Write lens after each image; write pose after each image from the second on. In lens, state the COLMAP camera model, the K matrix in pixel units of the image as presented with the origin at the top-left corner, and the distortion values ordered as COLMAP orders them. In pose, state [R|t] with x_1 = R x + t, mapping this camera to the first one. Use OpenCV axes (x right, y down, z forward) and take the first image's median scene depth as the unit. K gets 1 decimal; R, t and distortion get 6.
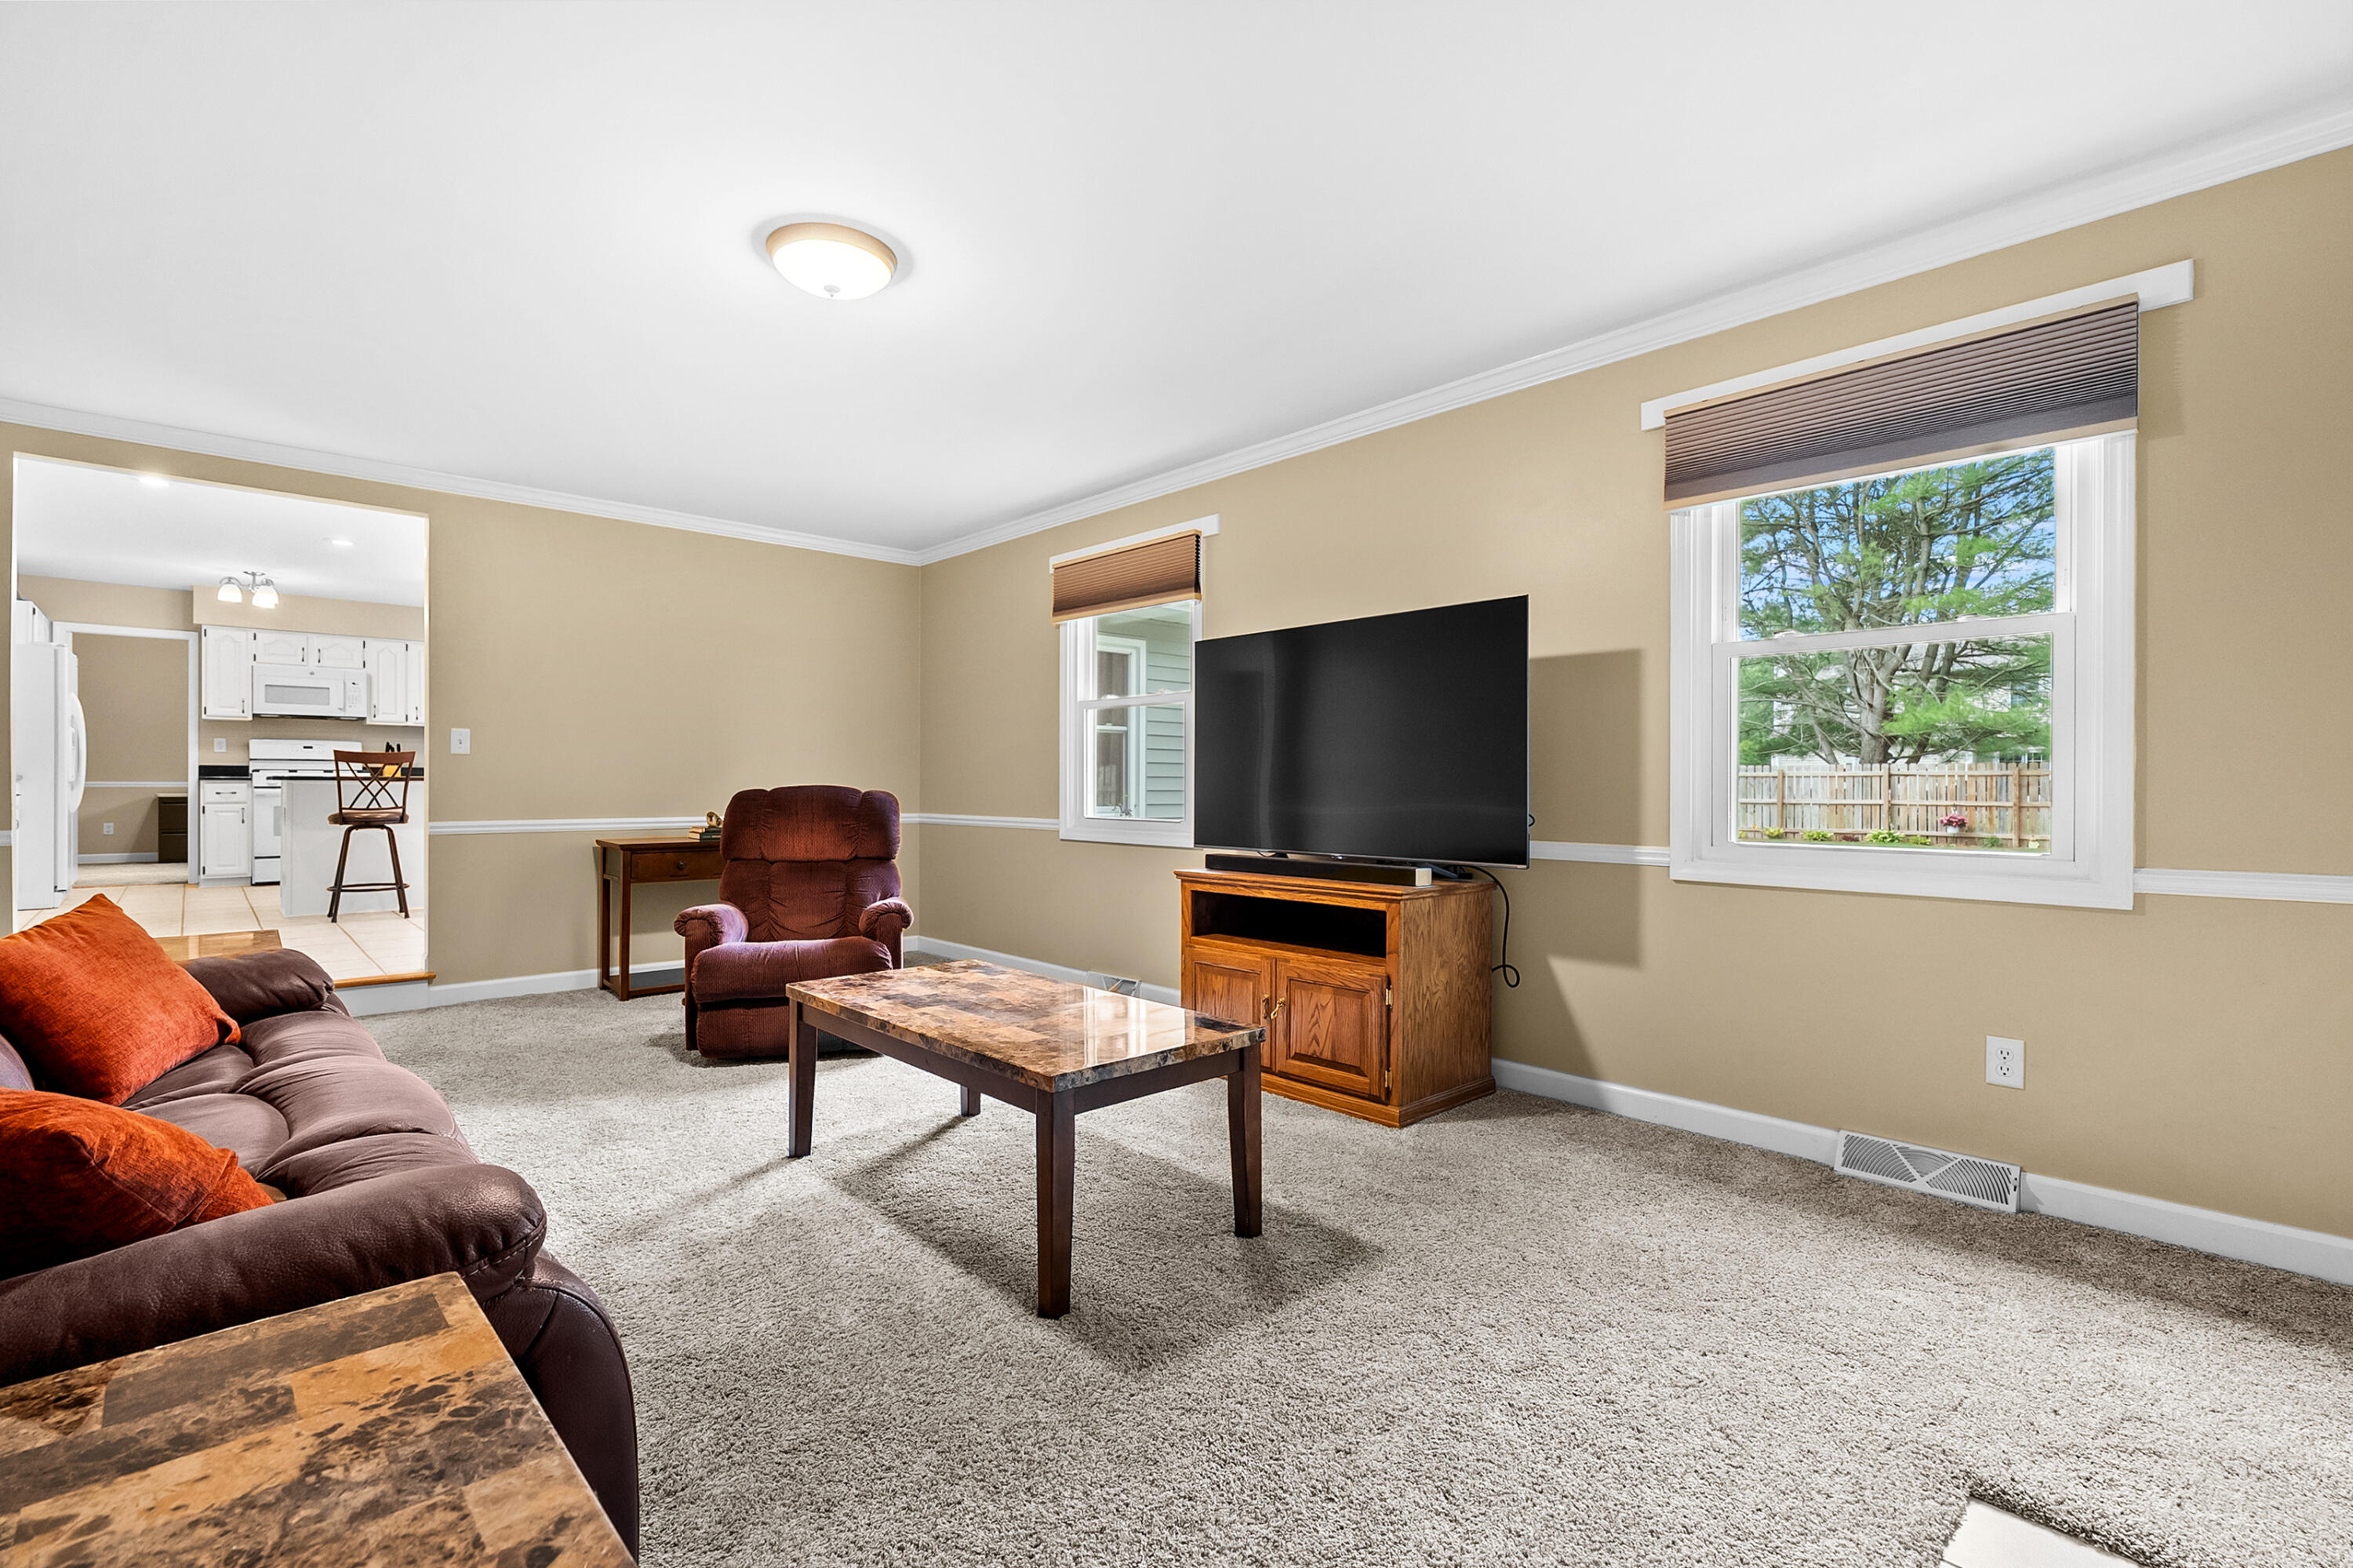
lens RADIAL K [[1070.3, 0, 1170.3], [0, 1070.3, 791.5], [0, 0, 1]] dist [-0.004994, 0.002866]
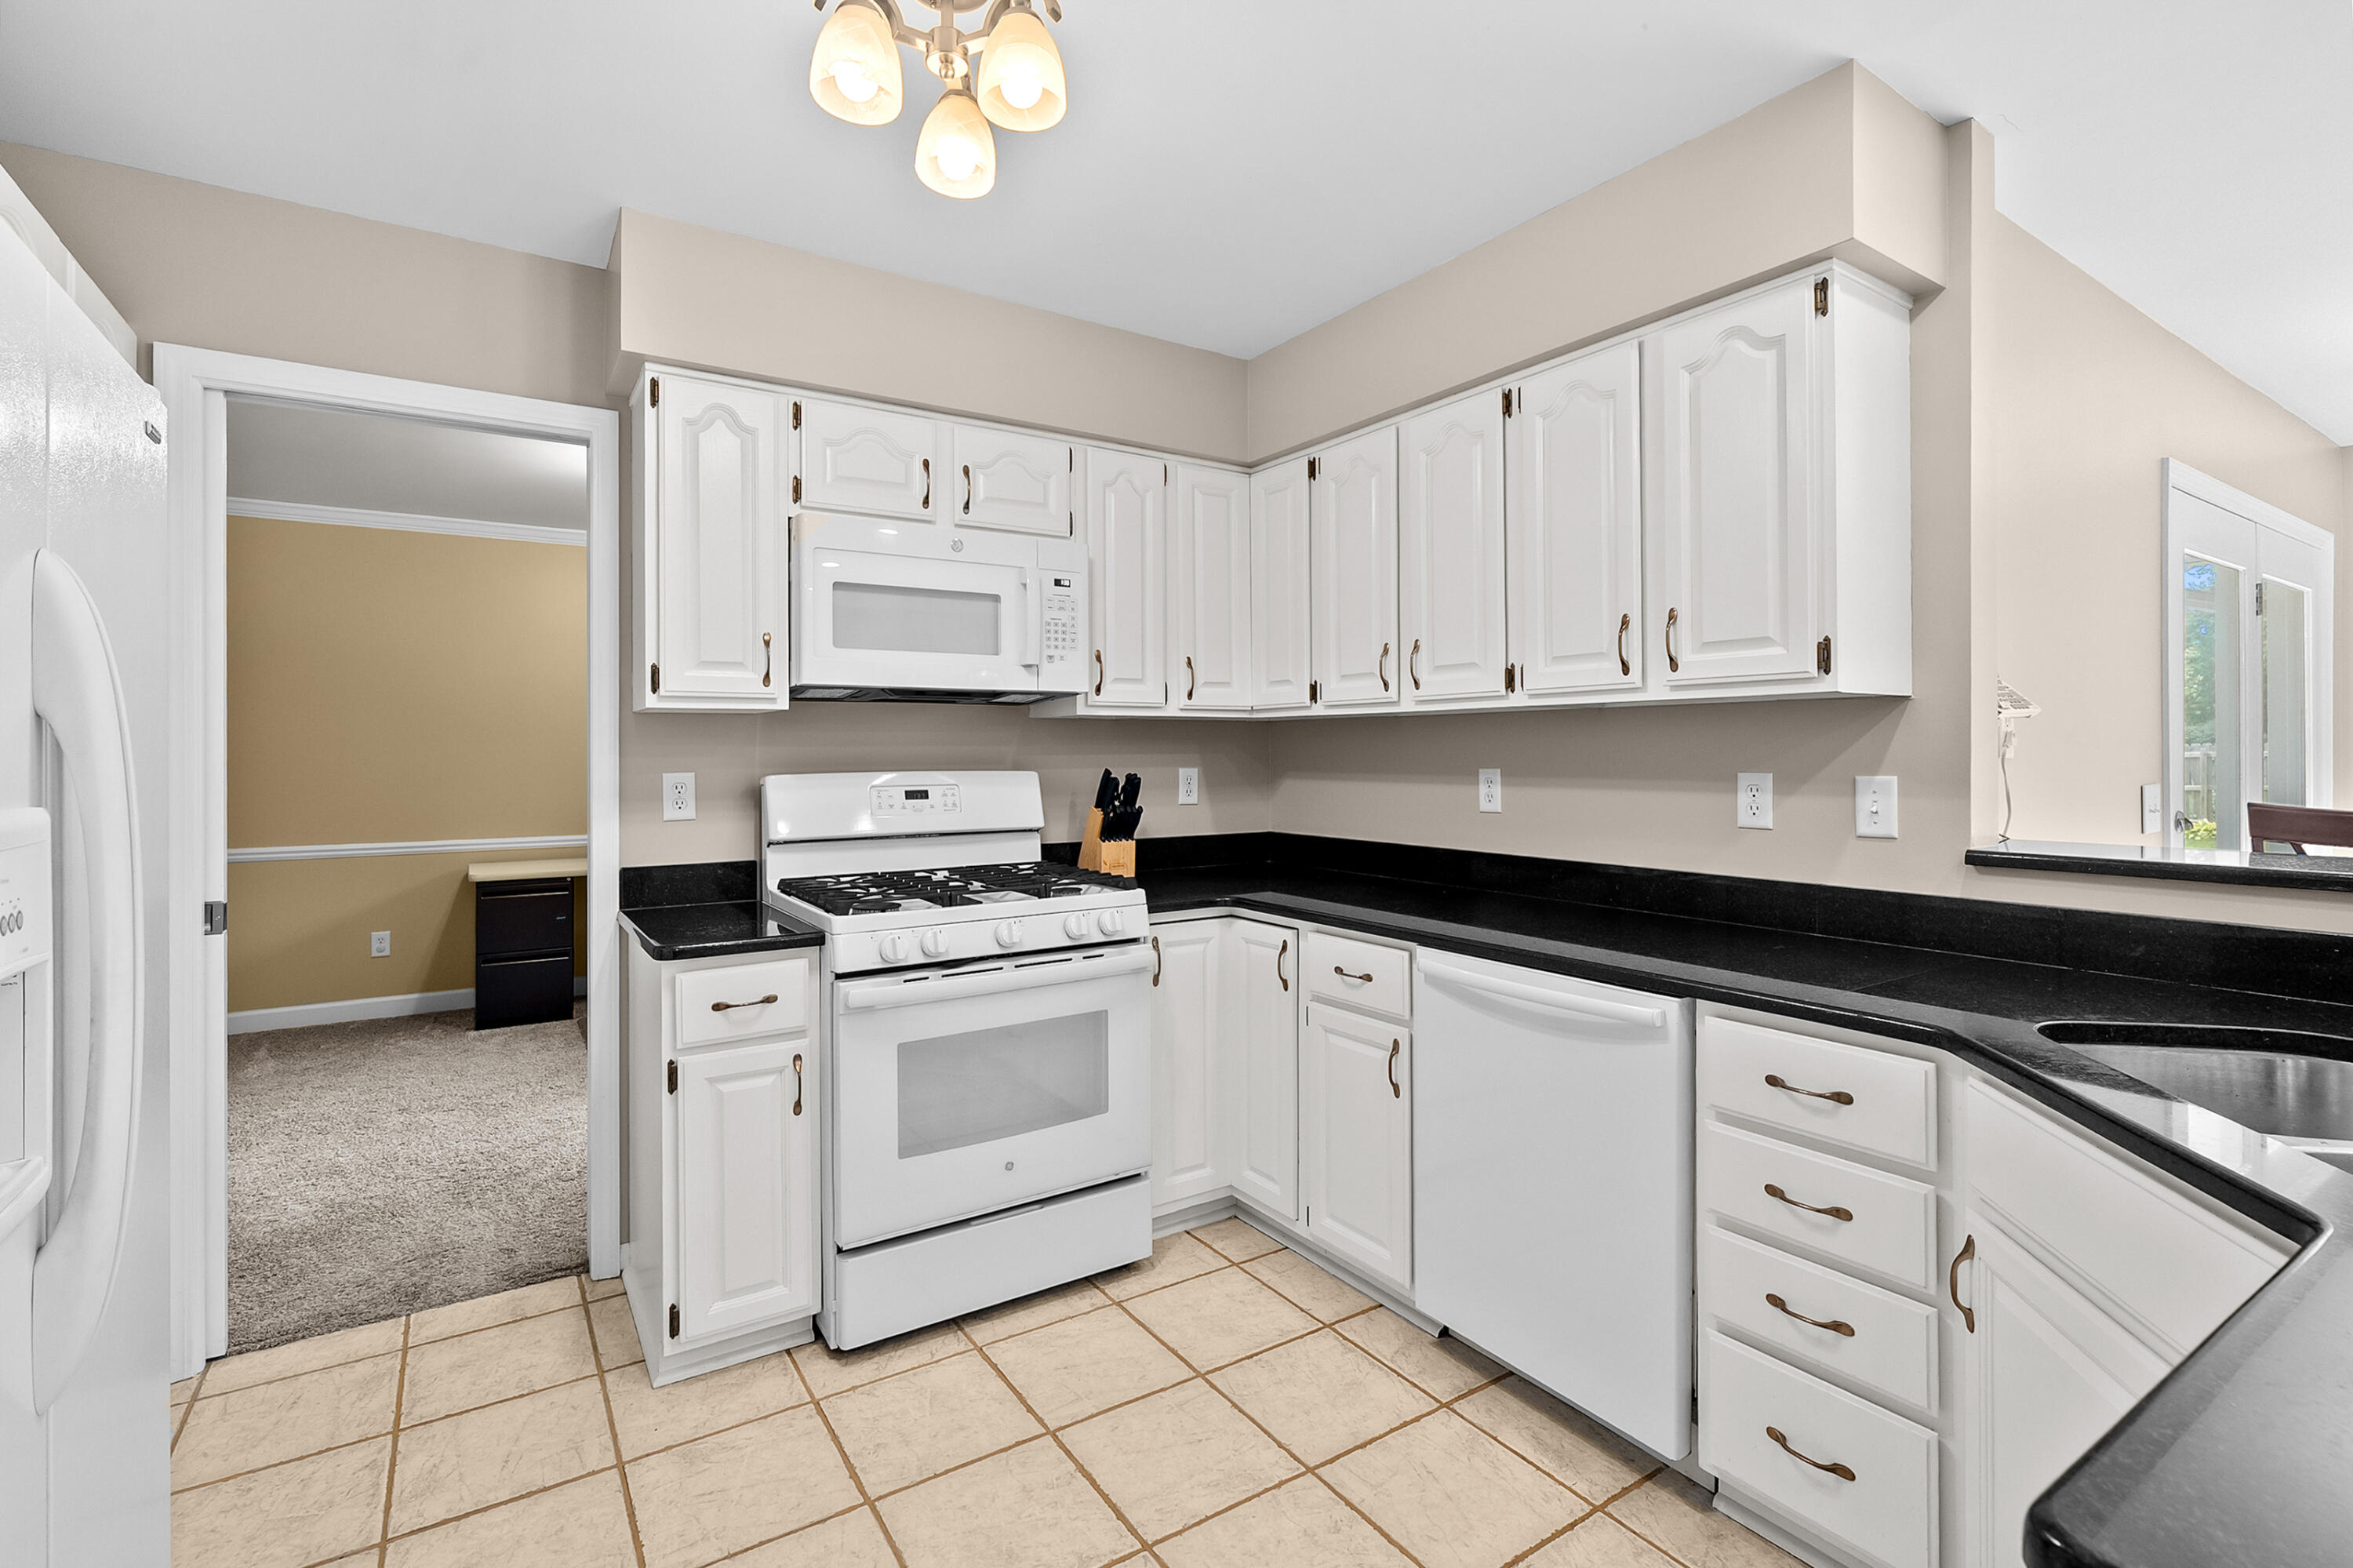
lens RADIAL K [[1070.3, 0, 1151.9], [0, 1070.3, 752.9], [0, 0, 1]] dist [-0.004994, 0.002866]
pose [[0.984874, -0.007005, -0.173131, -0.716626], [0.006451, 0.999972, -0.003763, -0.053944], [0.173152, 0.002589, 0.984892, 0.738067]]
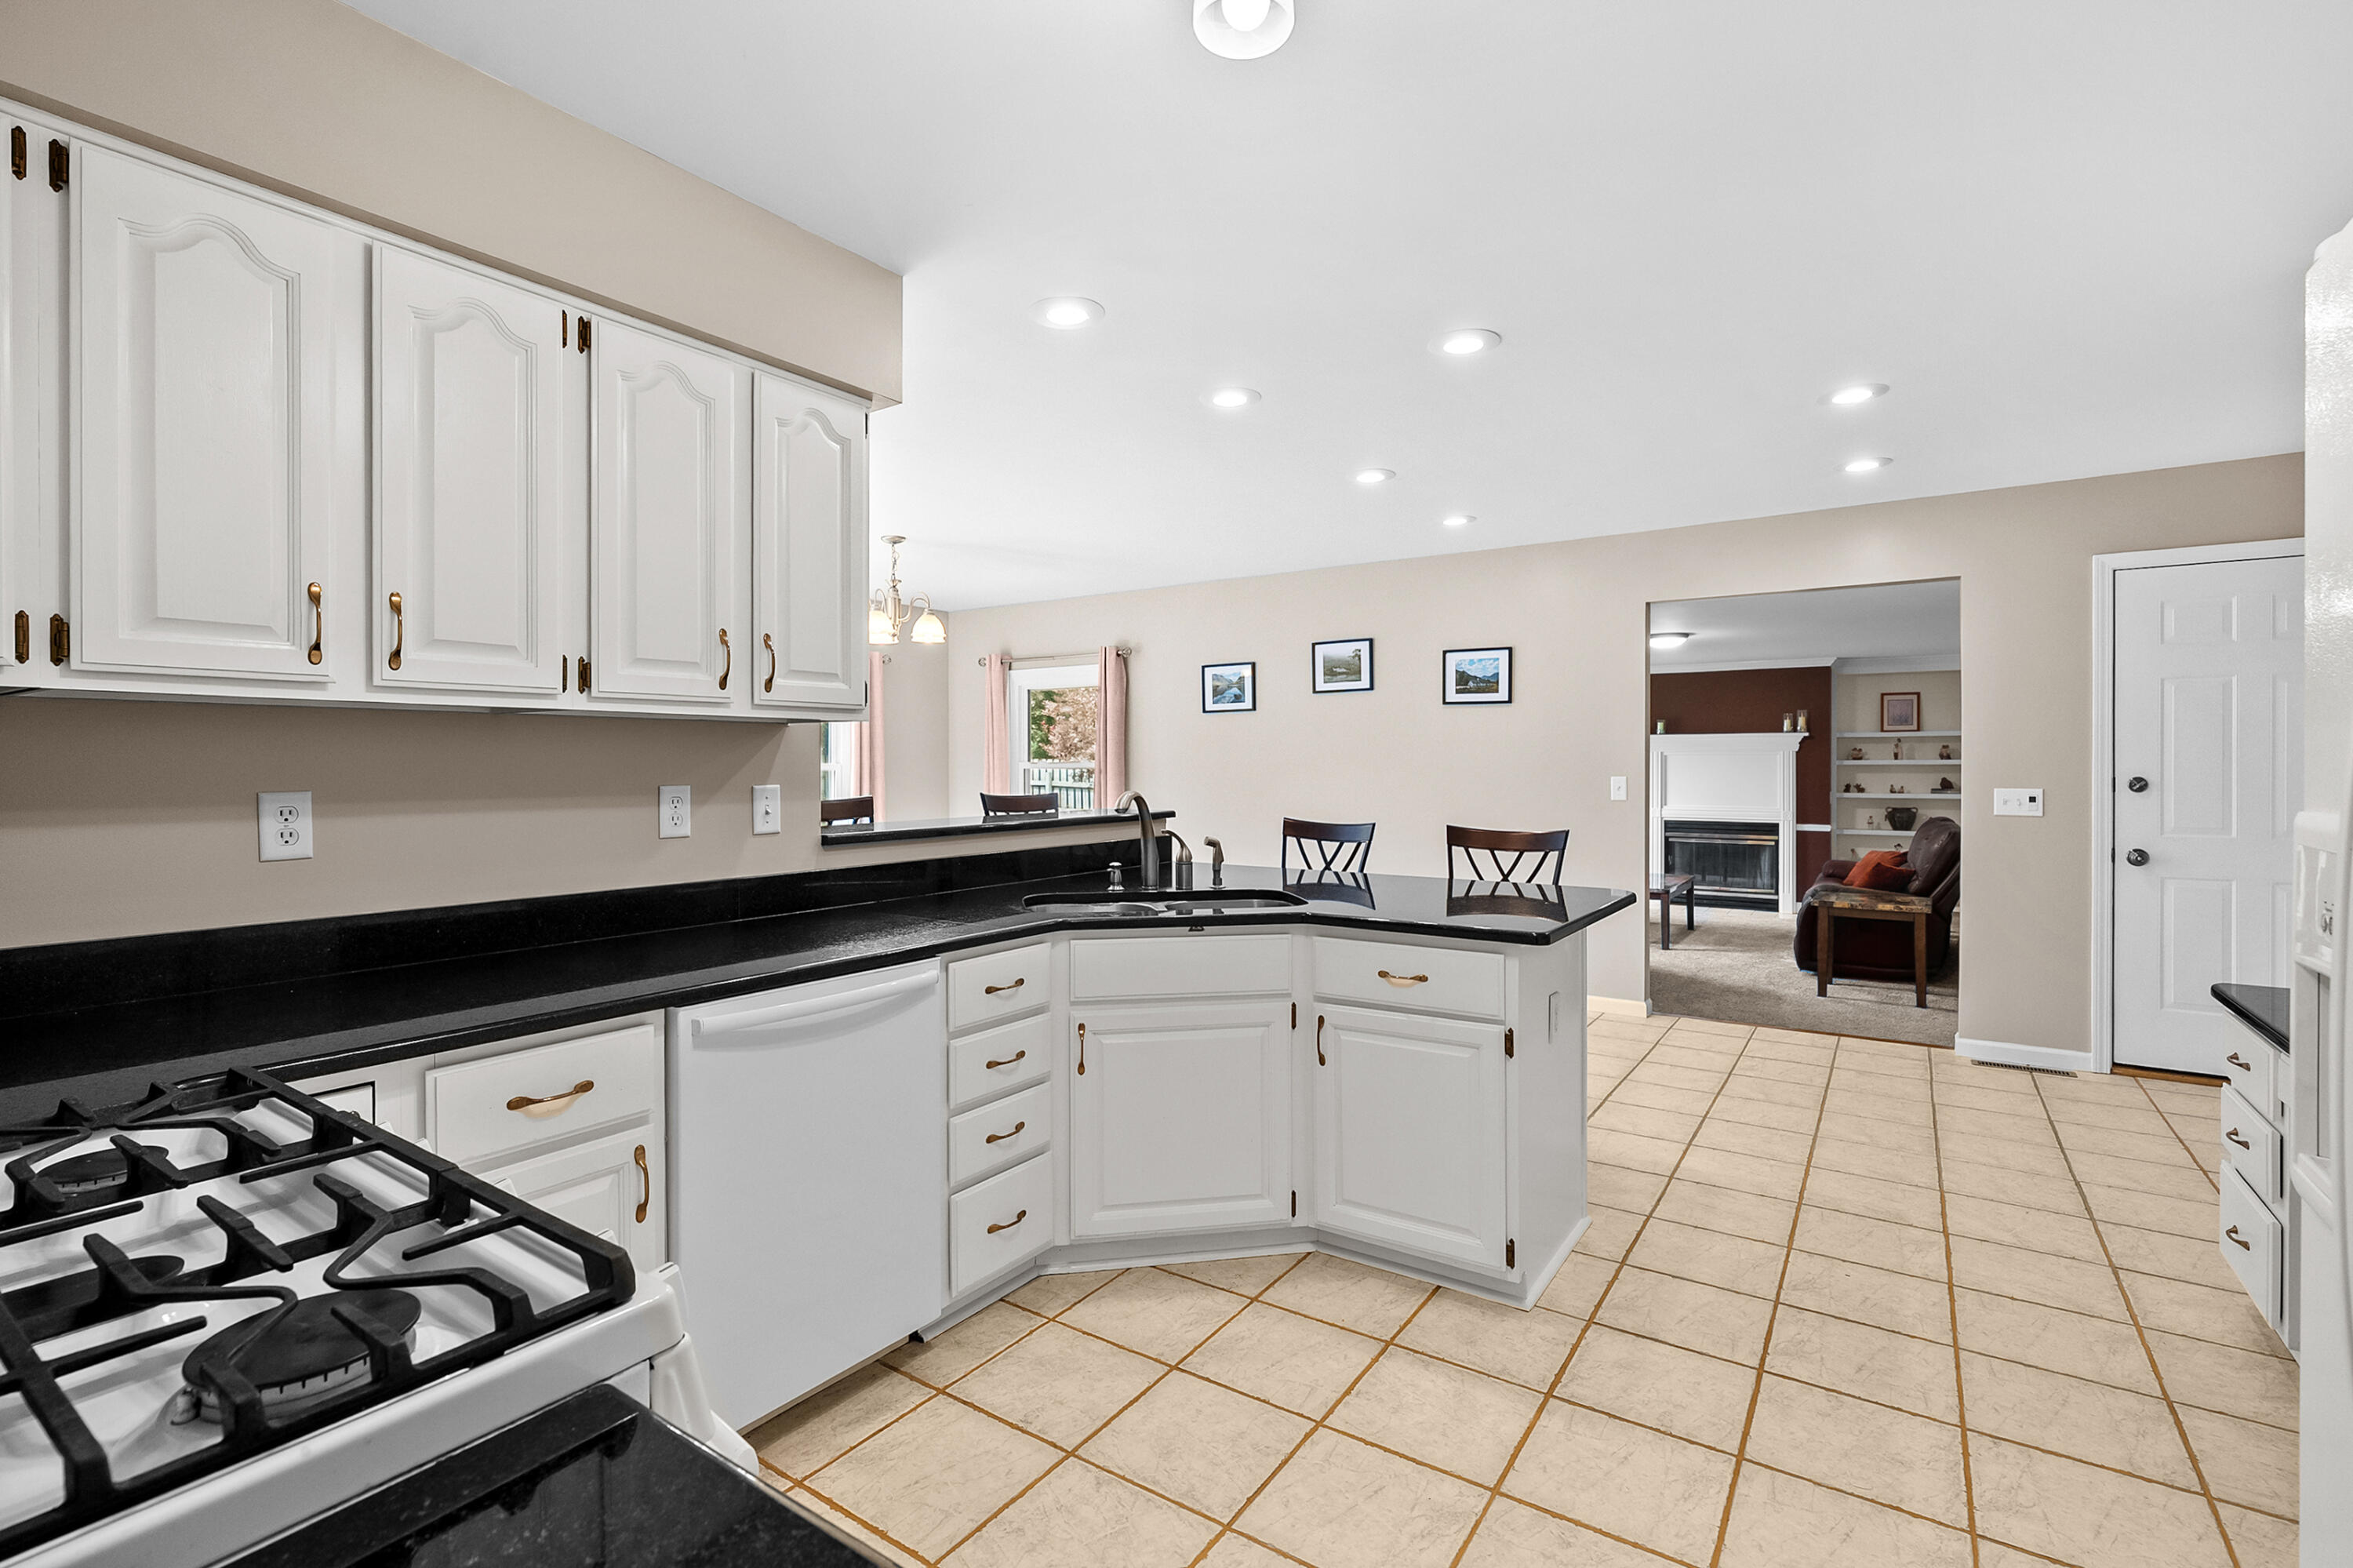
lens RADIAL K [[1070.3, 0, 1173.1], [0, 1070.3, 770.7], [0, 0, 1]] dist [-0.004994, 0.002866]
pose [[-0.229194, -0.011081, 0.973318, -0.918275], [0.002457, 0.999925, 0.011962, -0.056046], [-0.973378, 0.005133, -0.229150, 0.956387]]
